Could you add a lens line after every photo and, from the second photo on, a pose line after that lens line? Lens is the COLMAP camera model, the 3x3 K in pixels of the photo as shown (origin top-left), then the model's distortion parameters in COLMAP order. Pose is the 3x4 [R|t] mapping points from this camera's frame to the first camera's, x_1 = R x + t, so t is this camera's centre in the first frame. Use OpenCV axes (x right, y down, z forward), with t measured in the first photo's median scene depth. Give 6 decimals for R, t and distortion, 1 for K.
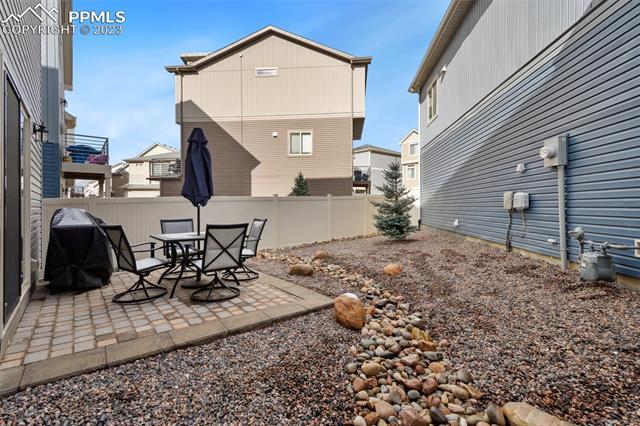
lens RADIAL K [[295.3, 0, 326.0], [0, 295.3, 205.6], [0, 0, 1]] dist [0.026797, -0.000088]
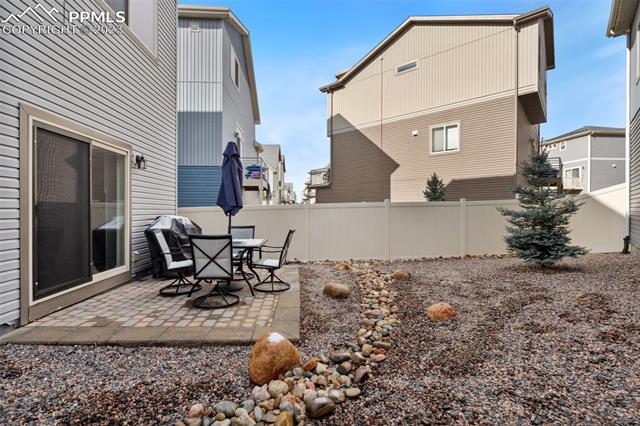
lens RADIAL K [[296.6, 0, 319.0], [0, 296.6, 210.0], [0, 0, 1]] dist [-0.002336, -0.000282]
pose [[0.804522, 0.003967, -0.593910, 0.133449], [-0.003221, 0.999992, 0.002316, -0.005747], [0.593914, 0.000050, 0.804528, 0.095235]]
